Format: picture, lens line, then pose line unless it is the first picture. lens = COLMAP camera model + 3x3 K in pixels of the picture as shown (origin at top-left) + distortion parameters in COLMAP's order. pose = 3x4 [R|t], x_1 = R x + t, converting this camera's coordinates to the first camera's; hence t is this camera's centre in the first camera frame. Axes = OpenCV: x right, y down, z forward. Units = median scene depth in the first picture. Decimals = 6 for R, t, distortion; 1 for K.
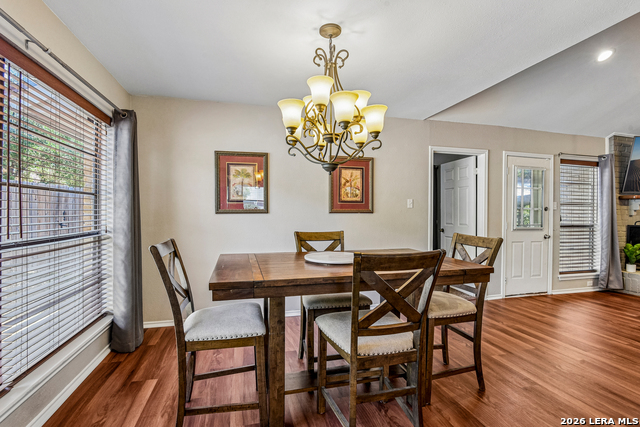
lens RADIAL K [[304.3, 0, 319.0], [0, 304.3, 210.9], [0, 0, 1]] dist [-0.001667, -0.009400]
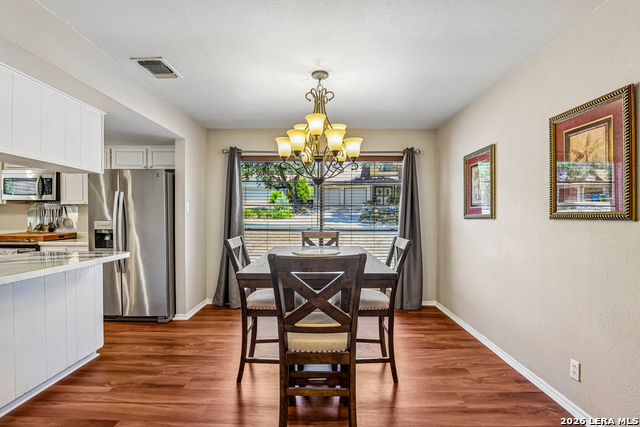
lens RADIAL K [[312.1, 0, 320.8], [0, 312.1, 216.1], [0, 0, 1]] dist [-0.020682, -0.000829]
pose [[-0.260115, -0.004756, -0.965566, 0.574778], [-0.003299, 0.999986, -0.004037, 0.004432], [0.965572, 0.002135, -0.260127, 0.595849]]
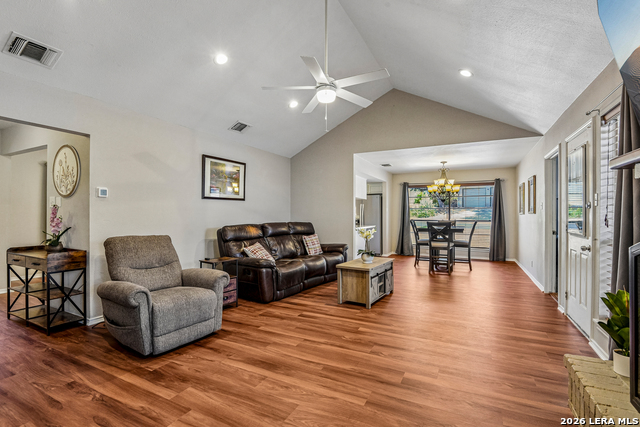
lens RADIAL K [[304.3, 0, 319.0], [0, 304.3, 210.9], [0, 0, 1]] dist [-0.001667, -0.009400]
pose [[-0.662307, -0.016333, -0.749054, 1.591805], [-0.006840, 0.999853, -0.015753, 0.018290], [0.749201, -0.005309, -0.662321, 0.990803]]
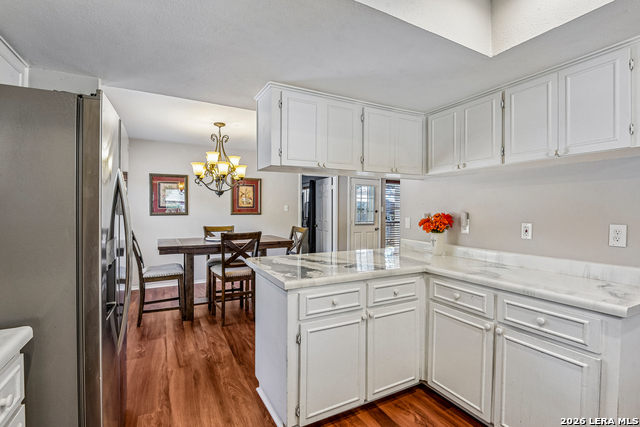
lens RADIAL K [[304.3, 0, 319.0], [0, 304.3, 210.9], [0, 0, 1]] dist [-0.001667, -0.009400]
pose [[0.973928, -0.000276, 0.226856, 0.096120], [-0.000947, 0.999986, 0.005286, -0.016973], [-0.226854, -0.005363, 0.973914, -0.474326]]
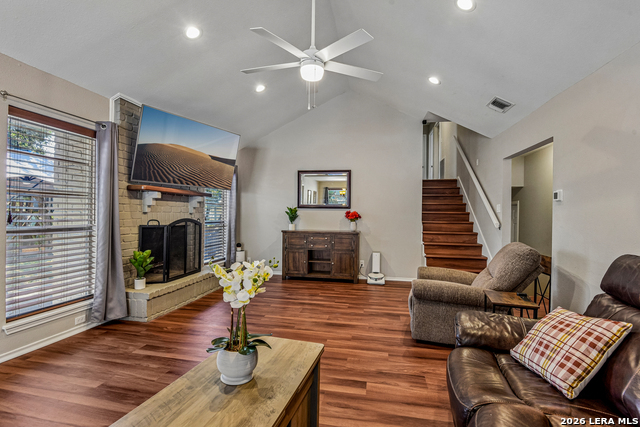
lens RADIAL K [[312.1, 0, 320.8], [0, 312.1, 216.1], [0, 0, 1]] dist [-0.020682, -0.000829]
pose [[0.424918, -0.008726, 0.905190, 0.552386], [-0.014147, 0.999767, 0.016278, 0.005745], [-0.905121, -0.019723, 0.424695, 0.282872]]
